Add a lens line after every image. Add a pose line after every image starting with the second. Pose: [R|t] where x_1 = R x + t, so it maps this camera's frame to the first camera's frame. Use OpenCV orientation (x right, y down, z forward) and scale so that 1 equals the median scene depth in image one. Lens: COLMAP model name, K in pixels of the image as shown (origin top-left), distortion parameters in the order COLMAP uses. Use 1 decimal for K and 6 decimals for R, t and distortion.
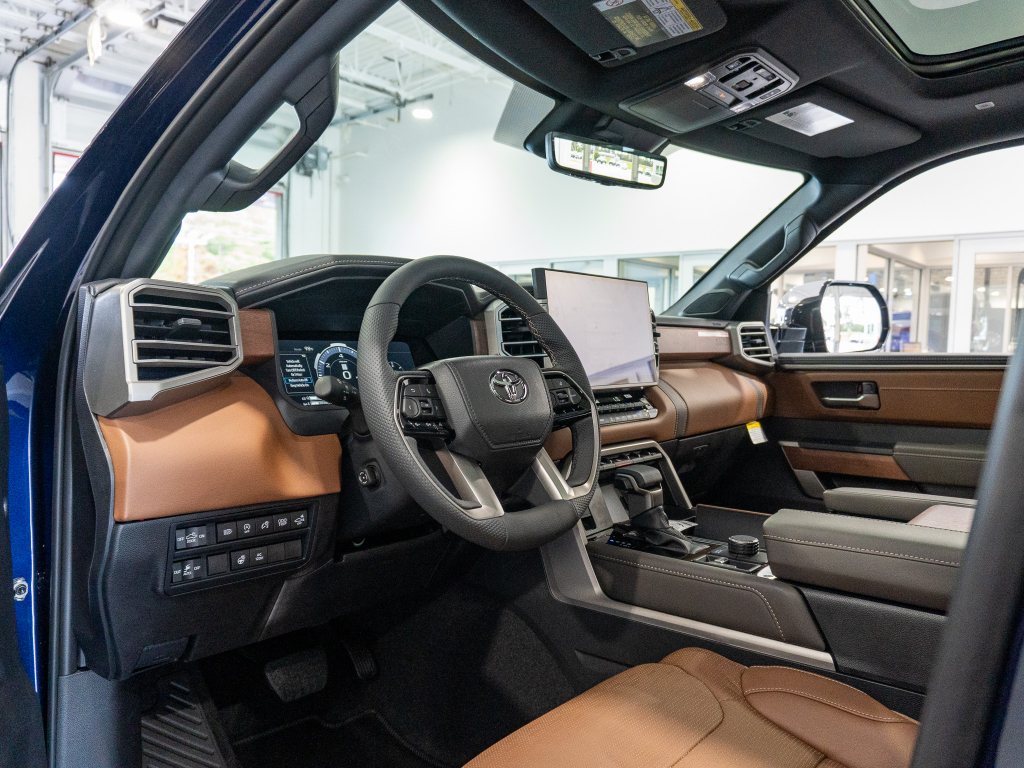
lens RADIAL K [[755.0, 0, 512.0], [0, 755.0, 384.0], [0, 0, 1]] dist [-0.023298, 0.005487]
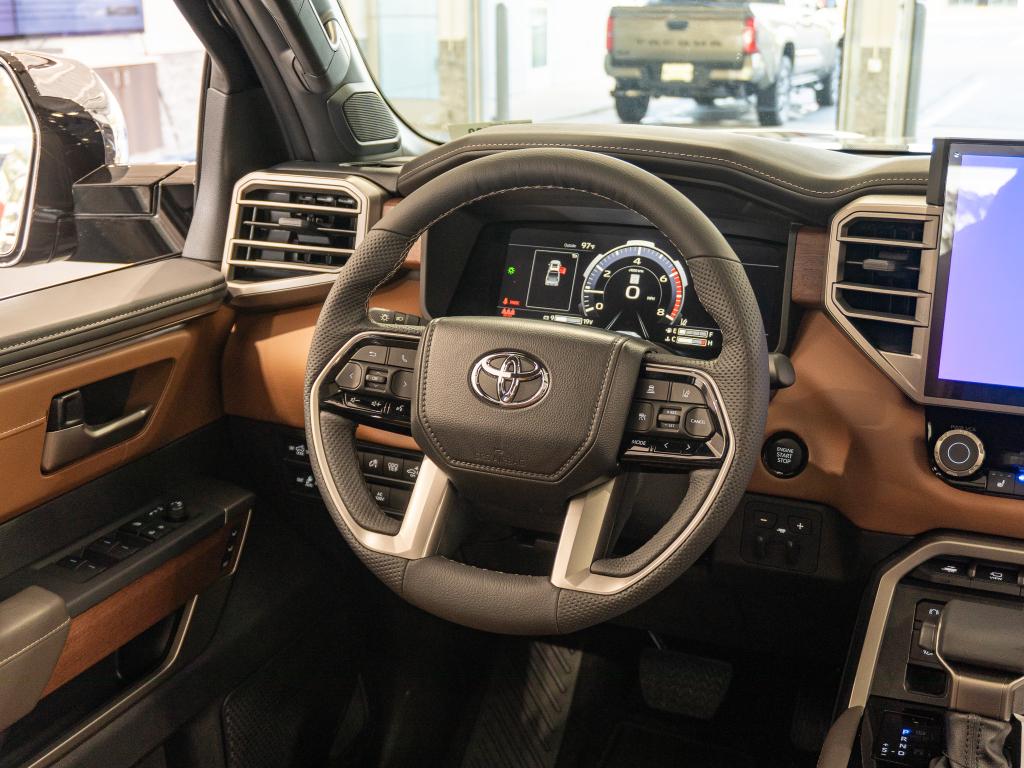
lens RADIAL K [[1268.3, 0, 512.0], [0, 1268.3, 384.0], [0, 0, 1]] dist [-0.003002, 0.005581]
pose [[0.313659, 0.262146, -0.912632, 0.773120], [-0.051823, 0.964429, 0.259213, -0.214200], [0.948120, -0.034009, 0.316087, 0.541681]]
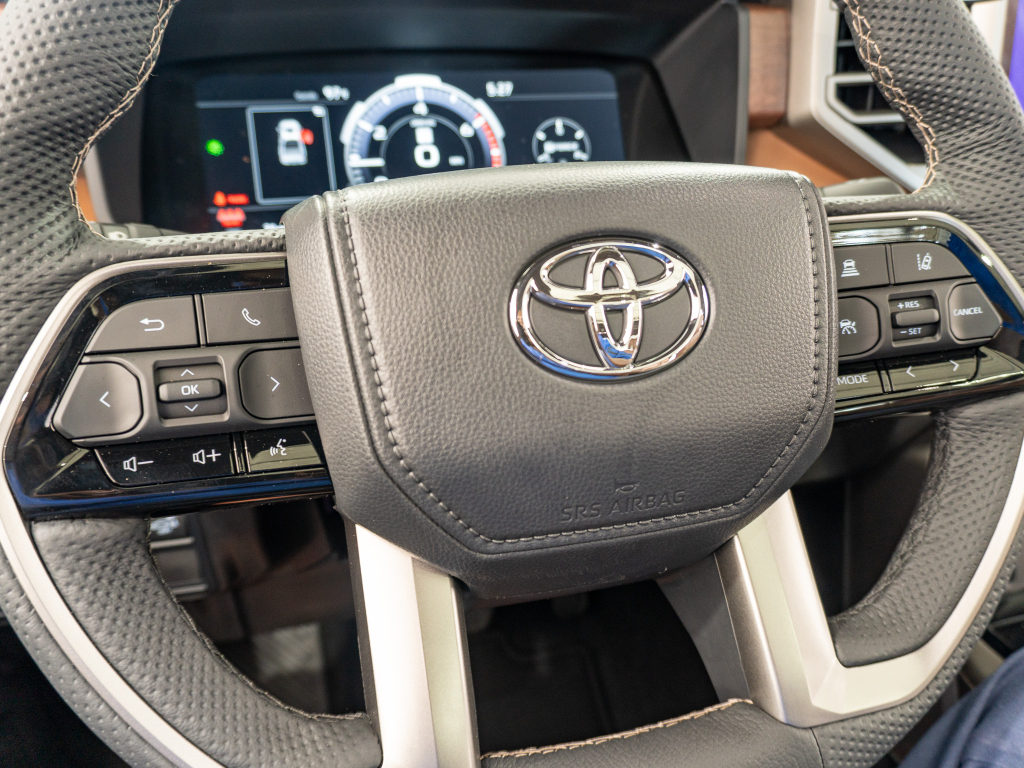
lens RADIAL K [[755.0, 0, 512.0], [0, 755.0, 384.0], [0, 0, 1]] dist [-0.023298, 0.005487]
pose [[0.831152, 0.214743, -0.512905, 0.076086], [-0.015803, 0.931167, 0.364251, -0.048325], [0.555821, -0.294642, 0.777335, 0.640082]]
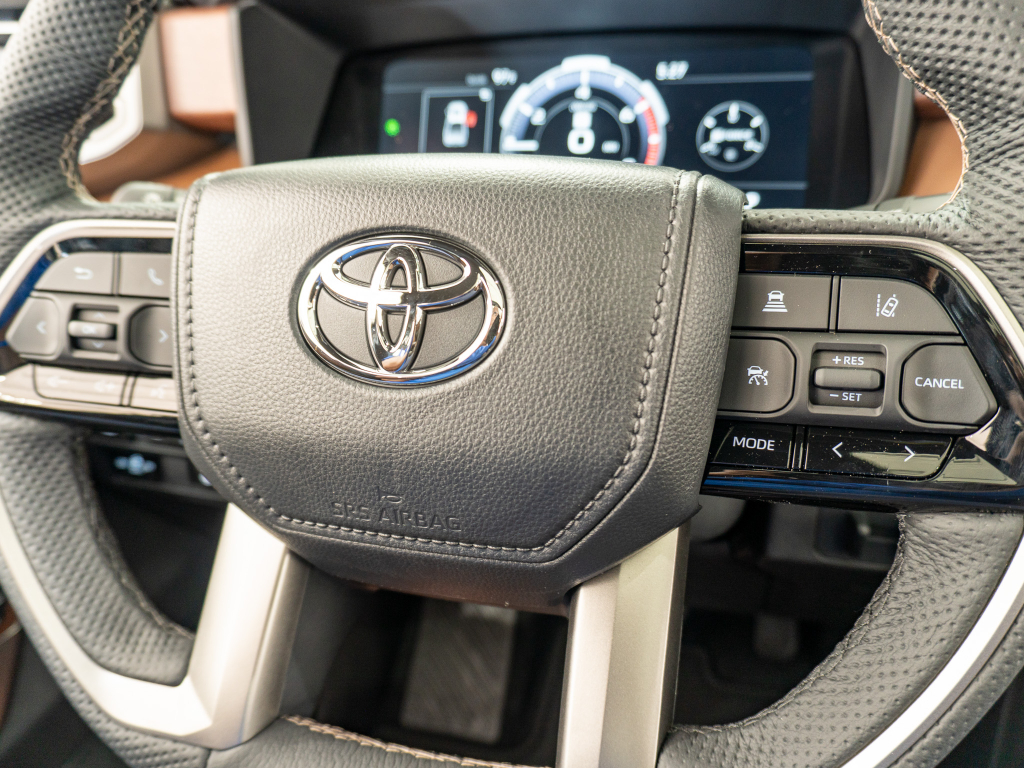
lens RADIAL K [[755.0, 0, 512.0], [0, 755.0, 384.0], [0, 0, 1]] dist [-0.023298, 0.005487]
pose [[0.449677, 0.346571, -0.823212, 0.163433], [0.001885, 0.921283, 0.388889, -0.050710], [0.893189, -0.176426, 0.413627, 0.755561]]
